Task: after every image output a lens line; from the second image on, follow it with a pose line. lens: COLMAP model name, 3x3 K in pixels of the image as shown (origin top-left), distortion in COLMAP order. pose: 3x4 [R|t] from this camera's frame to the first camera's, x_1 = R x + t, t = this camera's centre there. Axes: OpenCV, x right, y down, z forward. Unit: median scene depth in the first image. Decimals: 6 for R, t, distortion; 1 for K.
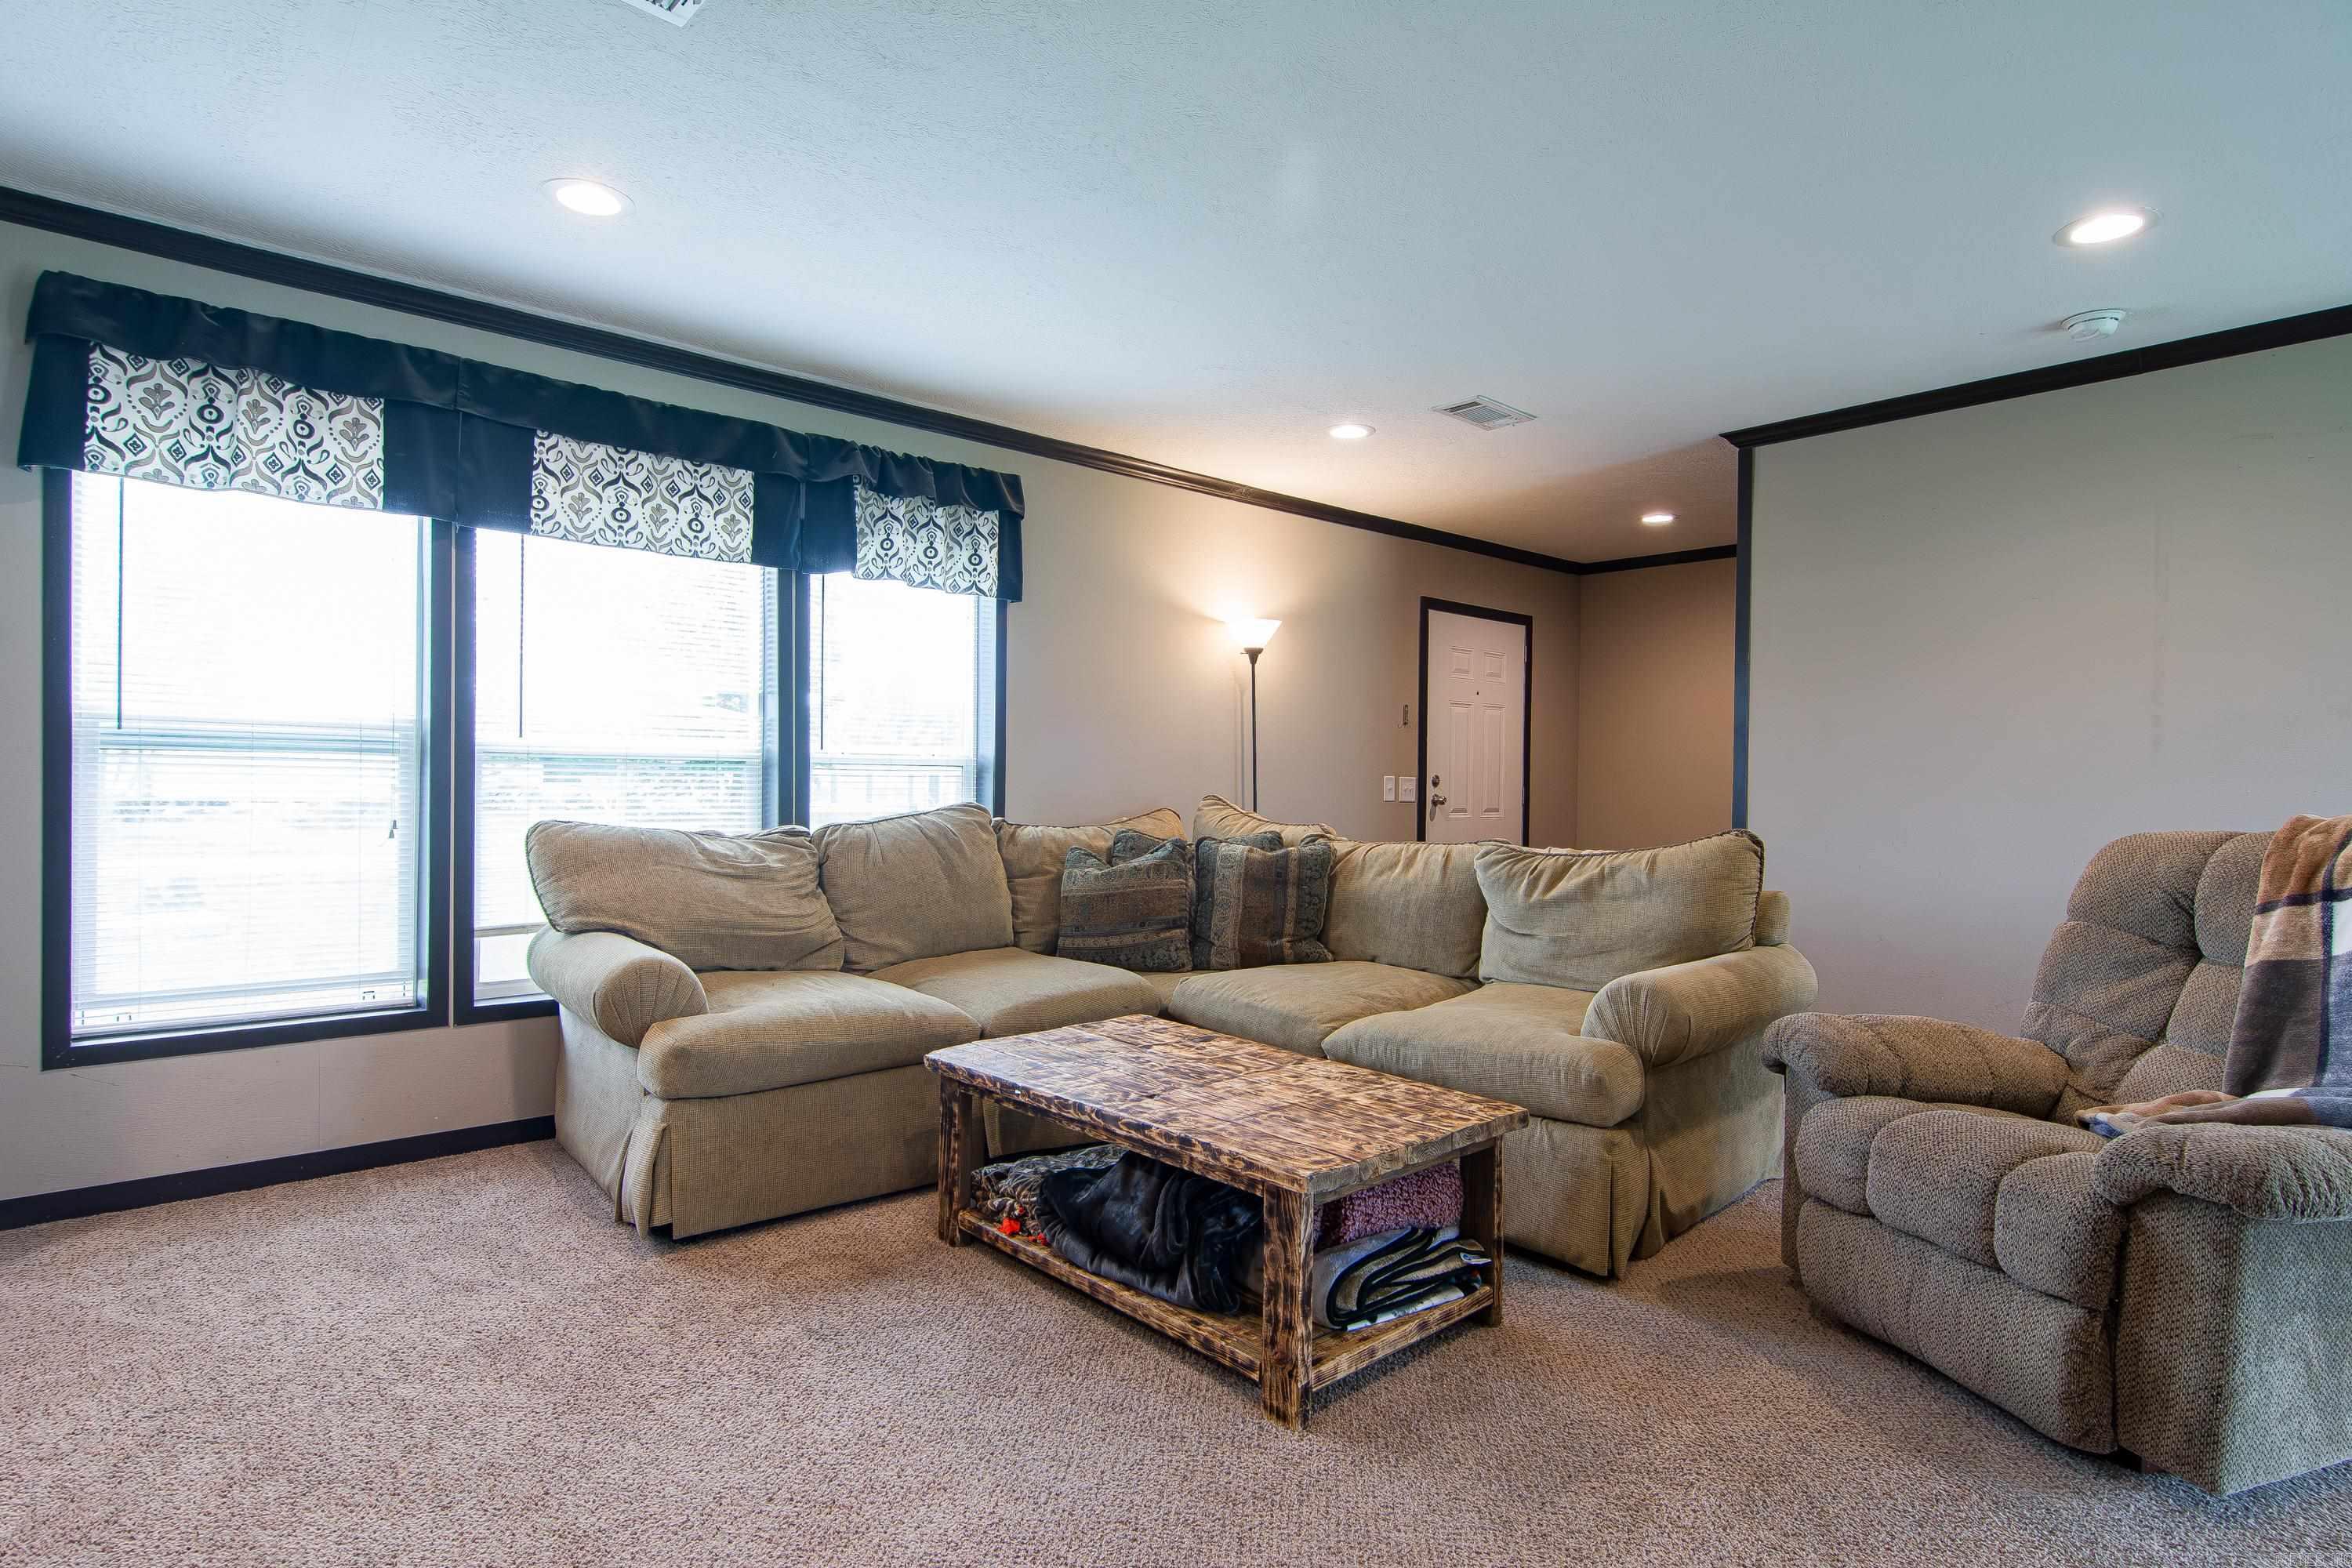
lens RADIAL K [[1214.1, 0, 1189.3], [0, 1214.1, 780.7], [0, 0, 1]] dist [-0.007522, 0.001120]
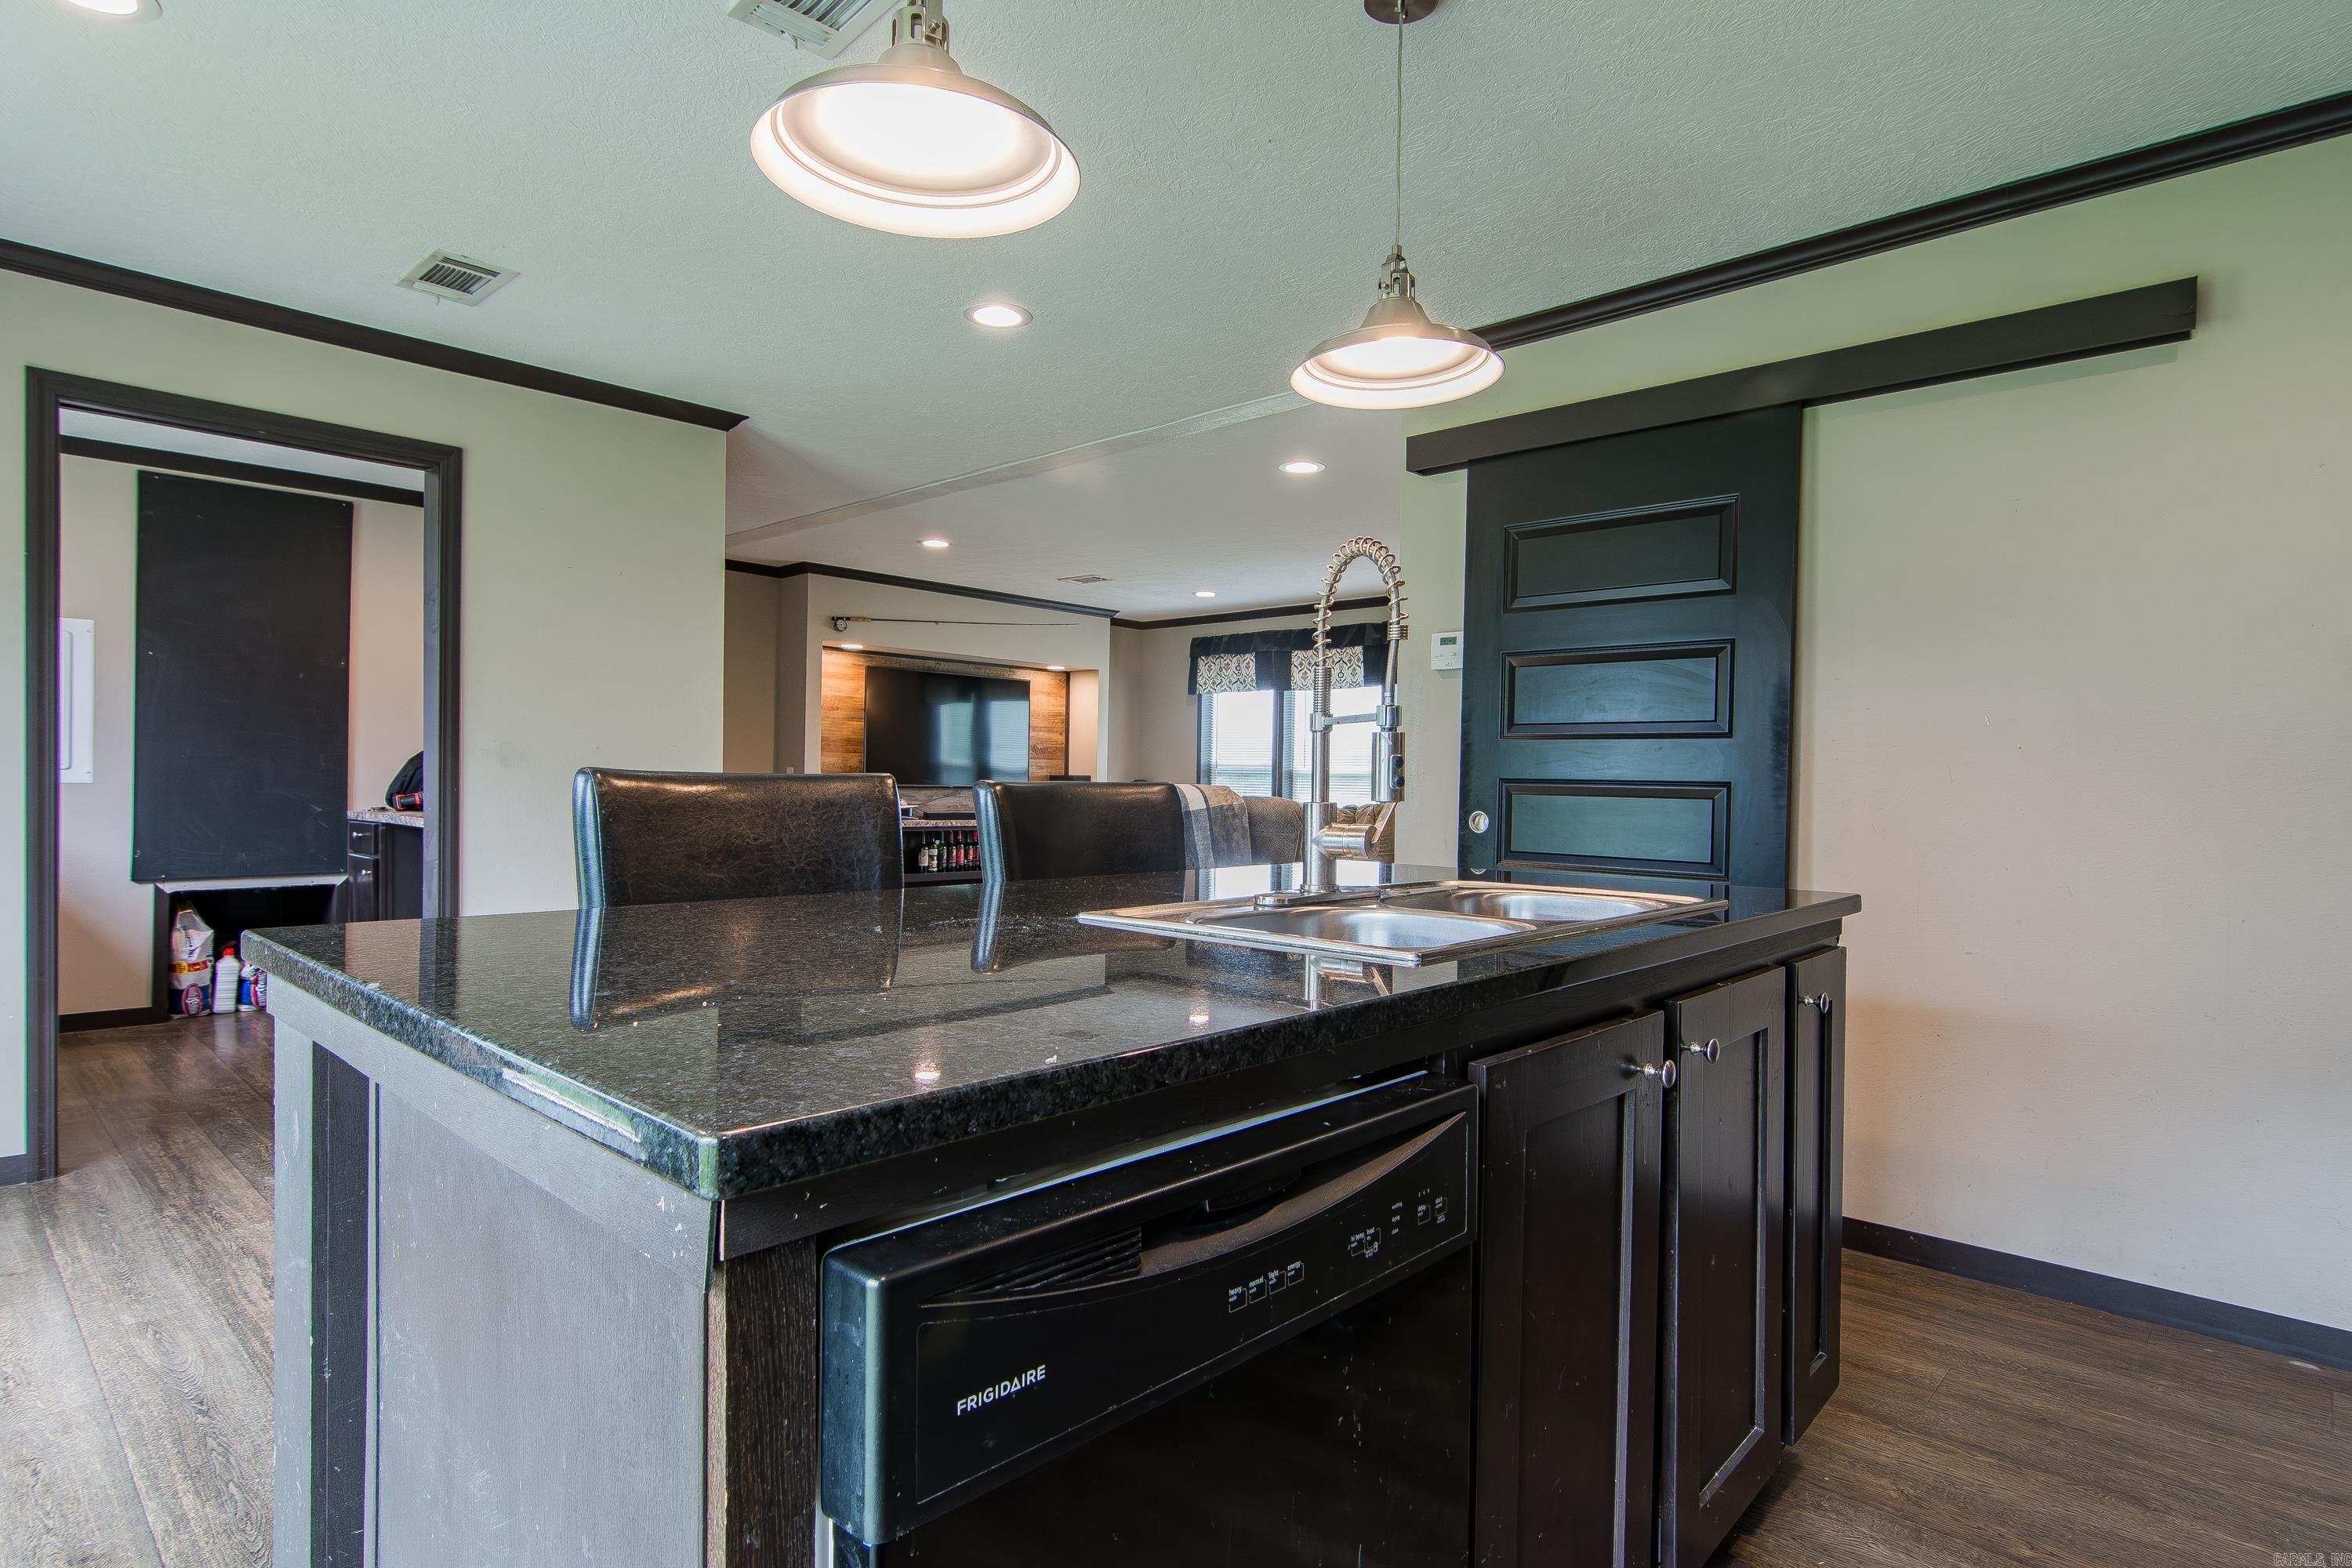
lens RADIAL K [[1214.1, 0, 1179.8], [0, 1214.1, 779.0], [0, 0, 1]] dist [-0.007522, 0.001120]
pose [[0.088843, -0.014893, -0.995934, 1.822695], [-0.015140, 0.999752, -0.016301, 0.030608], [0.995931, 0.016527, 0.088596, 0.473496]]
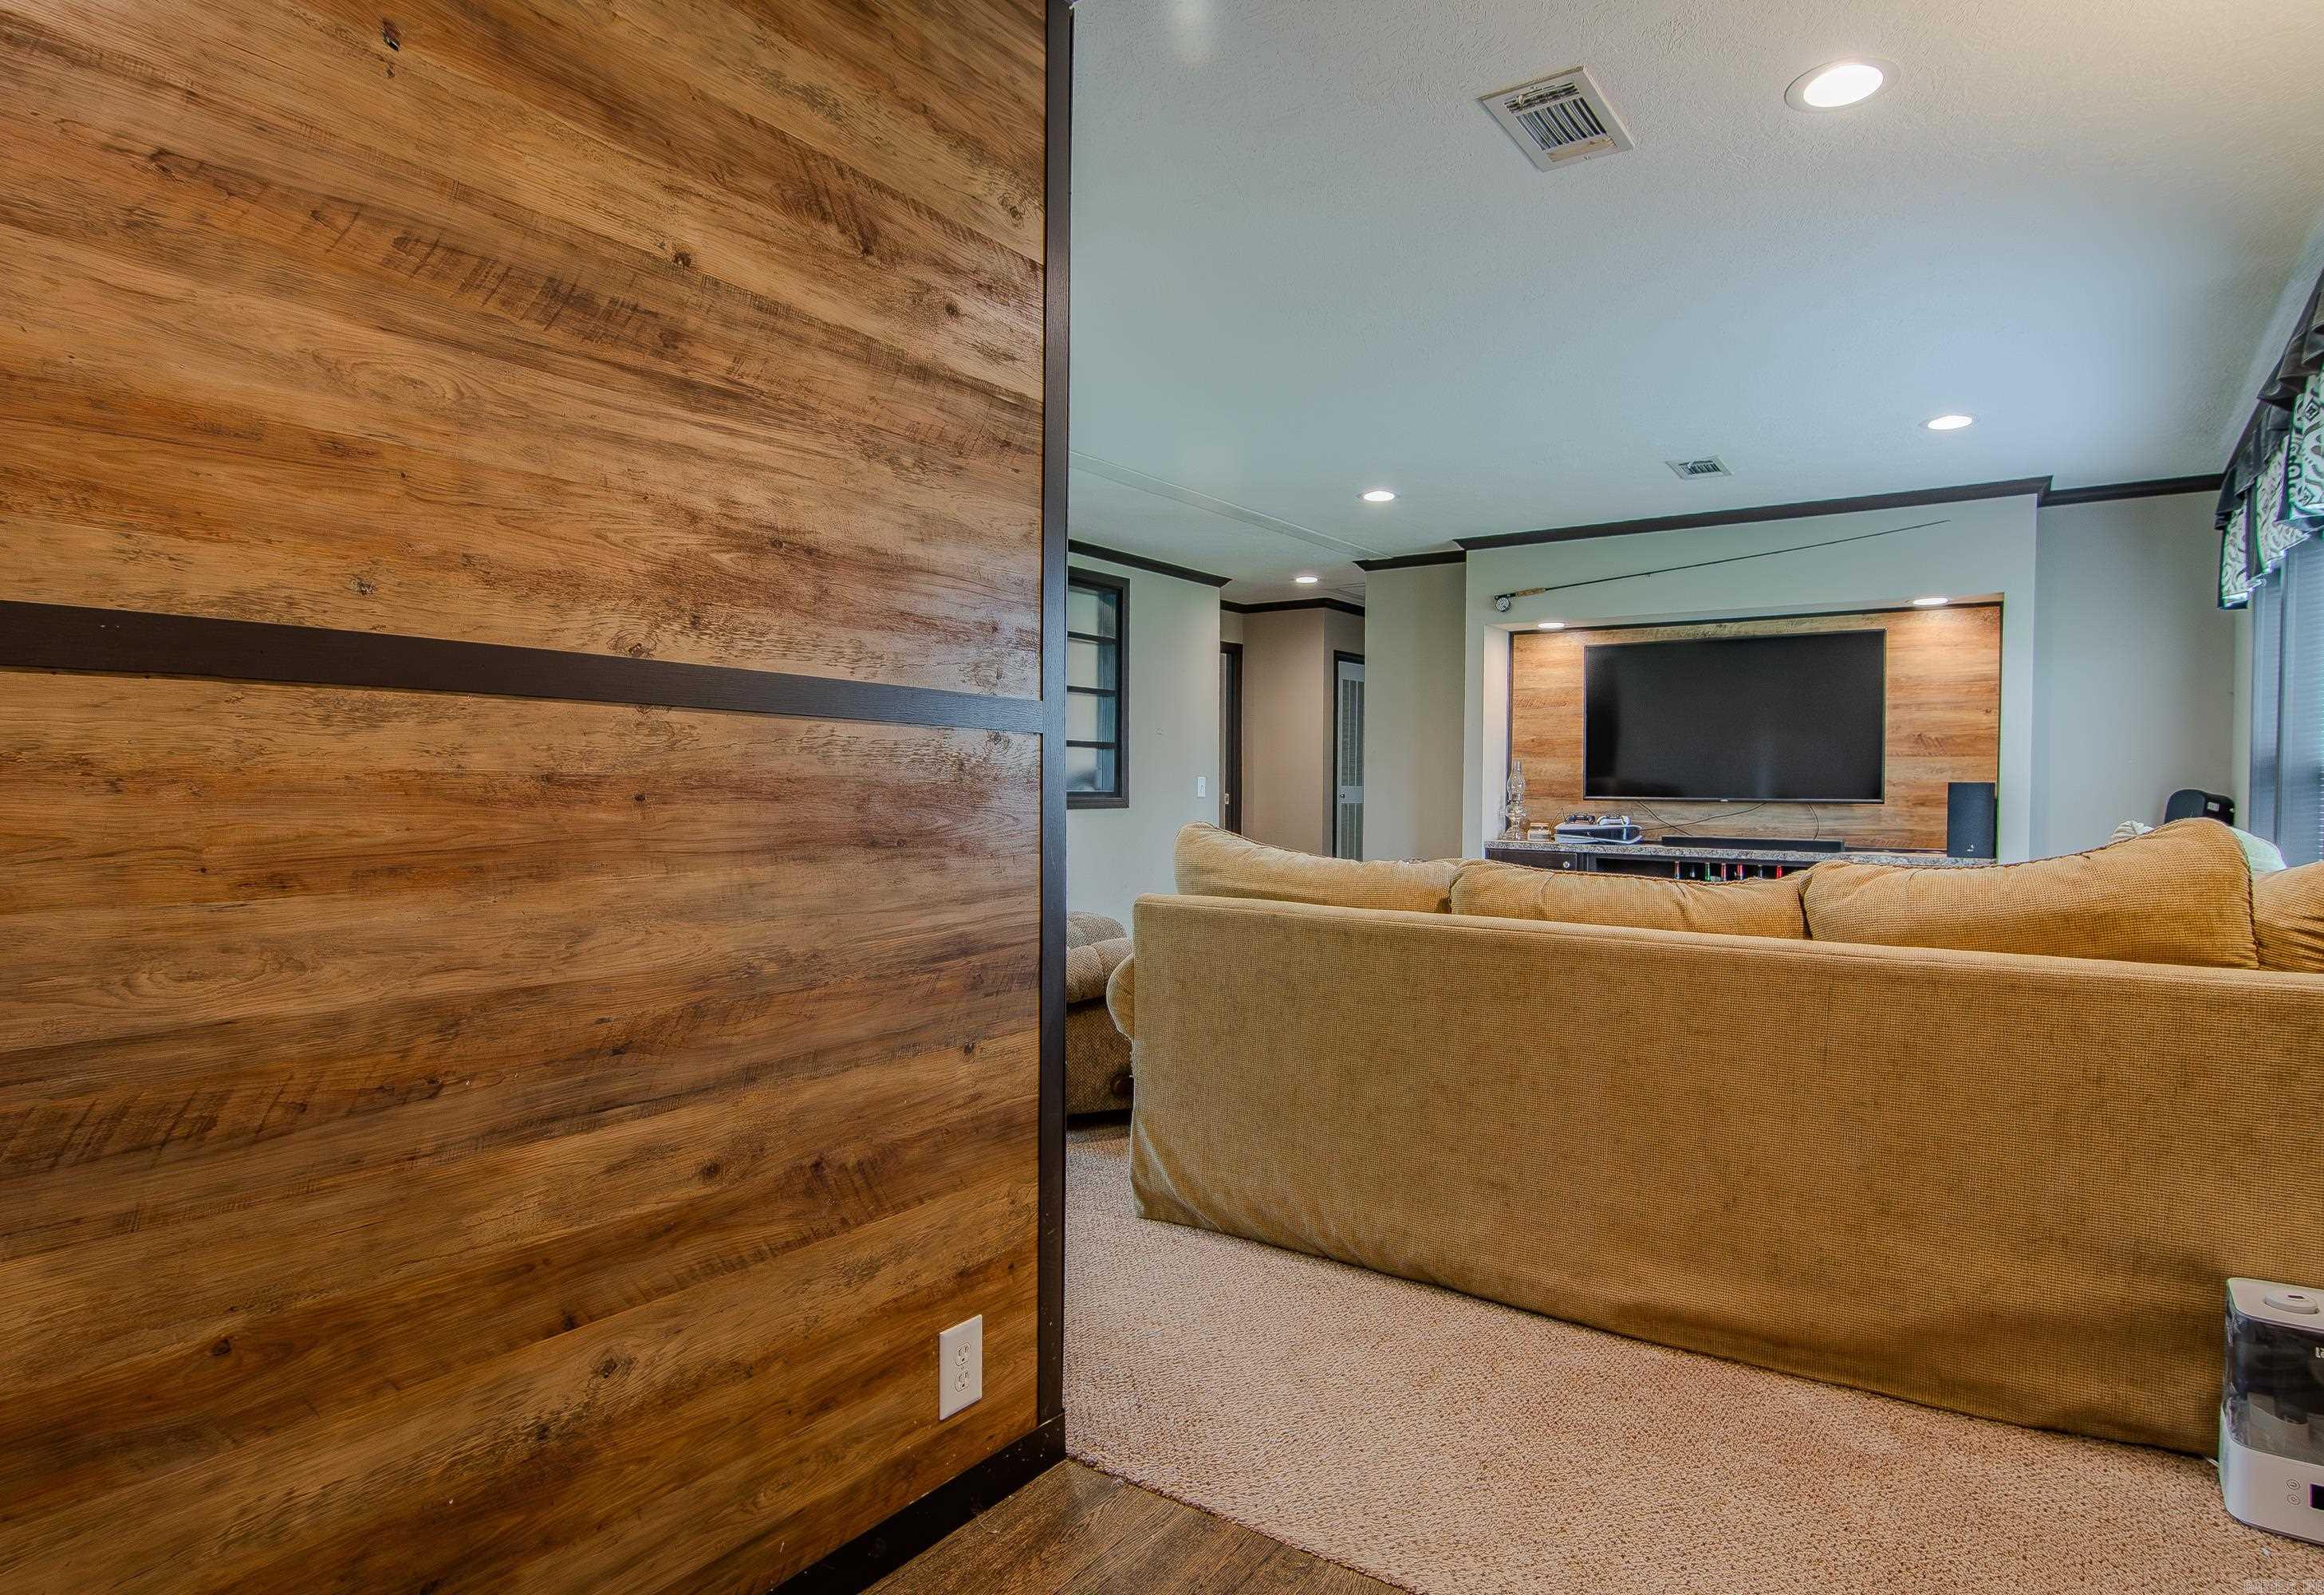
lens RADIAL K [[1272.7, 0, 1208.4], [0, 1272.7, 803.2], [0, 0, 1]] dist [-0.017765, -0.000115]
pose [[-0.970289, -0.012848, -0.241606, 0.585718], [-0.017896, 0.999665, 0.018713, -0.001219], [0.241285, 0.022481, -0.970194, 1.688695]]
